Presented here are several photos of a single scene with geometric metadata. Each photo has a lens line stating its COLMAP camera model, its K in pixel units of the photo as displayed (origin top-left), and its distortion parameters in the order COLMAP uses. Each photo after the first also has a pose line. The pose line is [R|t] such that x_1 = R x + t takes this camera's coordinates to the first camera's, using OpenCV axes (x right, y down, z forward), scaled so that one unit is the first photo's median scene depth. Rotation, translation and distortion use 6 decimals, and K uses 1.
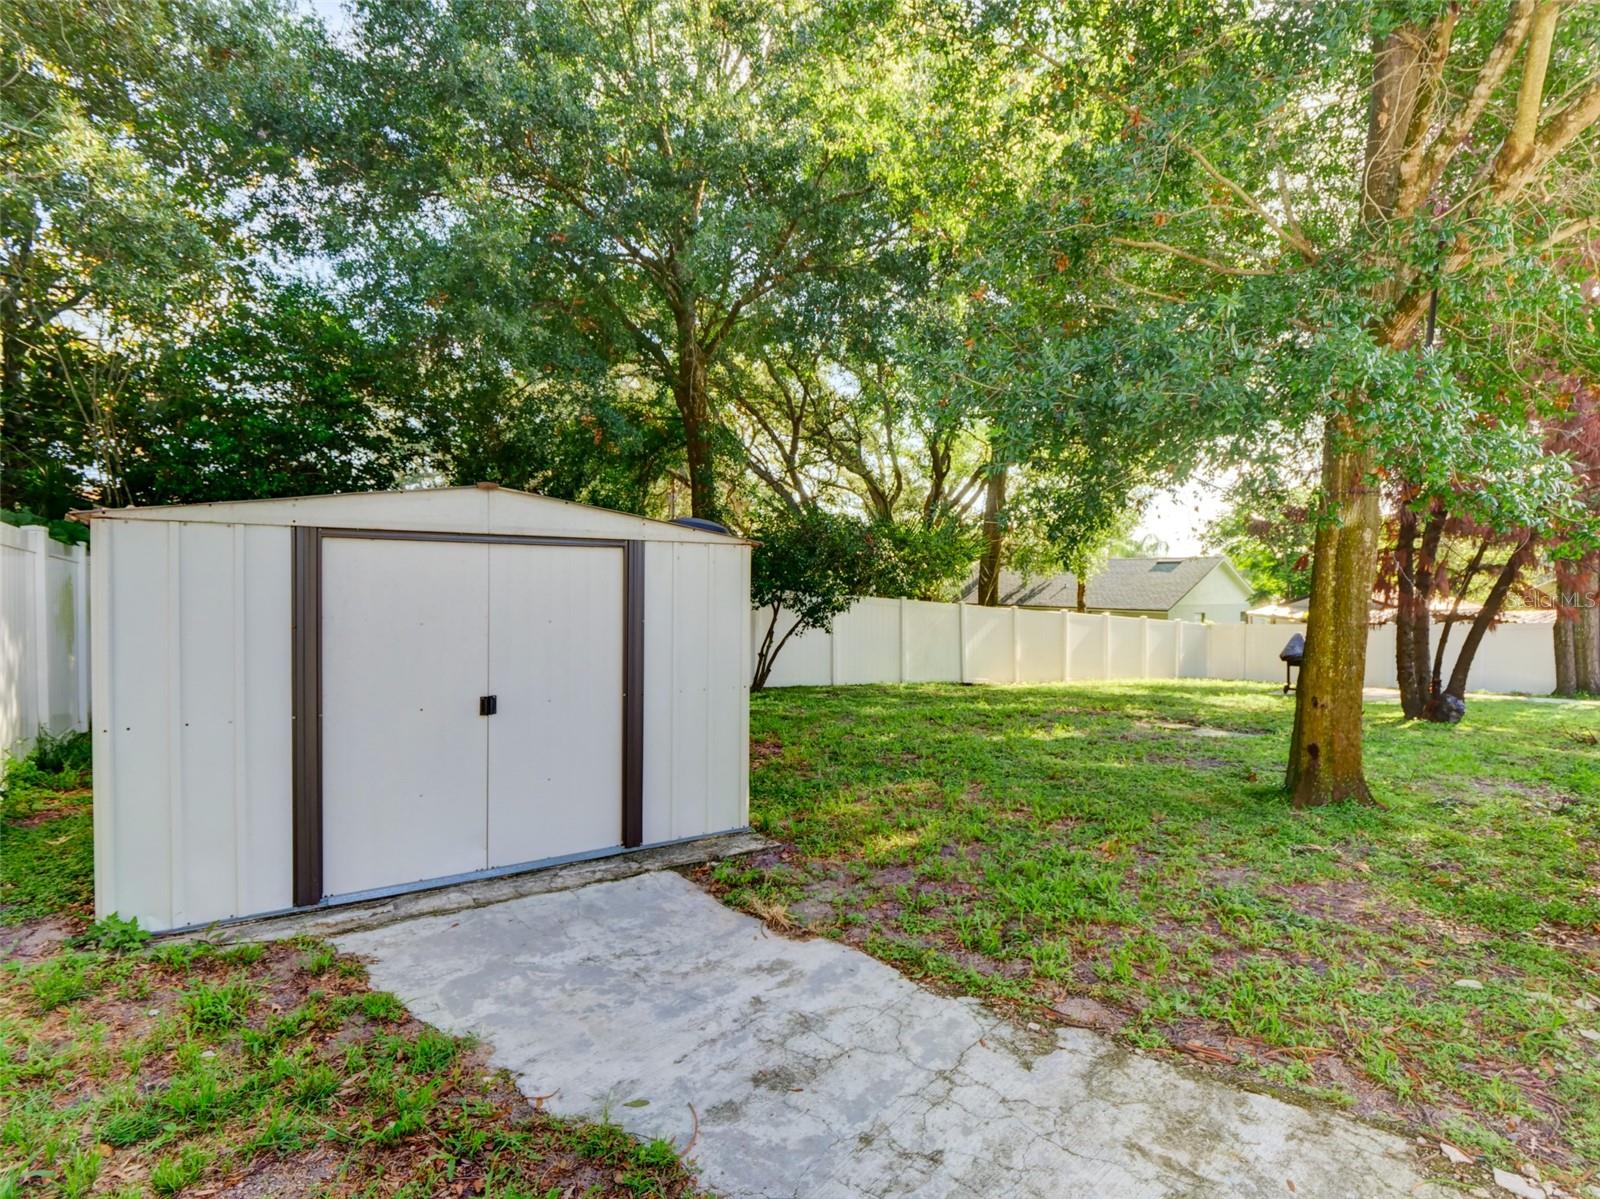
lens RADIAL K [[743.9, 0, 805.3], [0, 743.9, 602.2], [0, 0, 1]] dist [-0.001891, 0.000020]
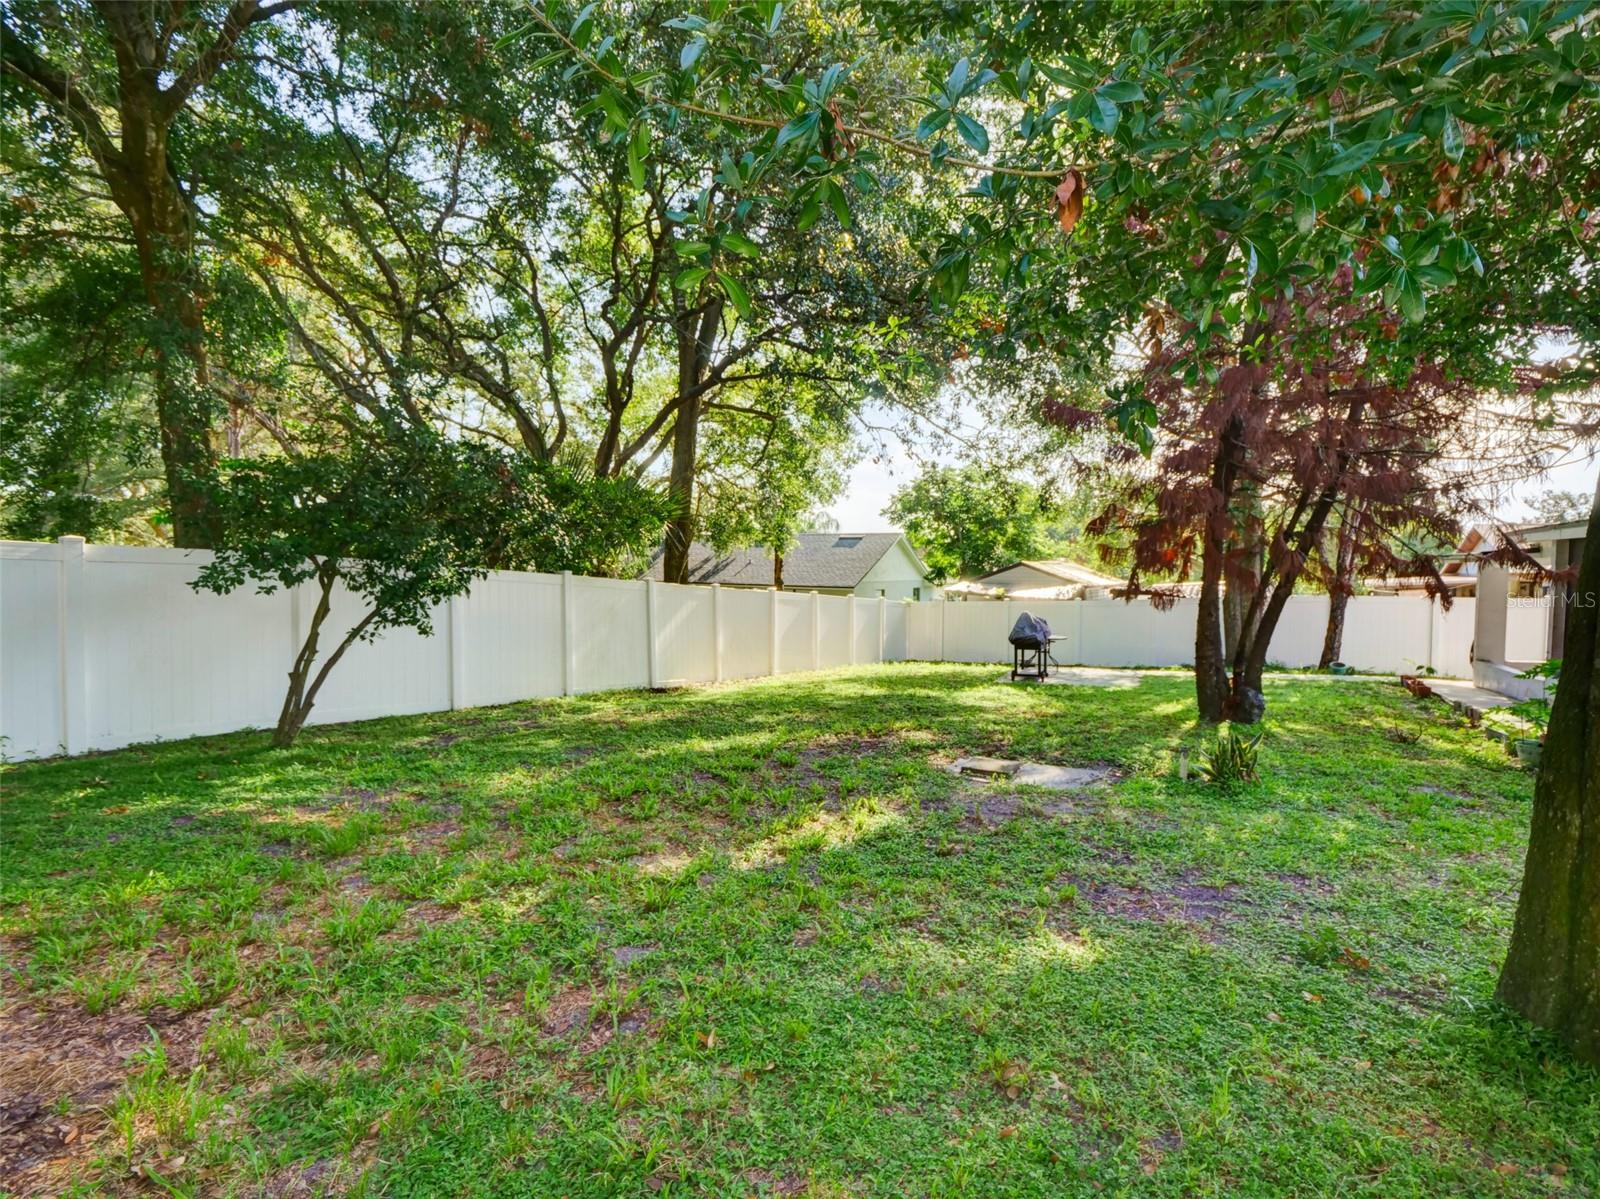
lens RADIAL K [[743.9, 0, 810.9], [0, 743.9, 600.9], [0, 0, 1]] dist [-0.001891, 0.000020]
pose [[0.903789, -0.012703, 0.427791, 0.030464], [-0.000202, 0.999547, 0.030107, -0.000264], [-0.427979, -0.027297, 0.903376, 0.208824]]
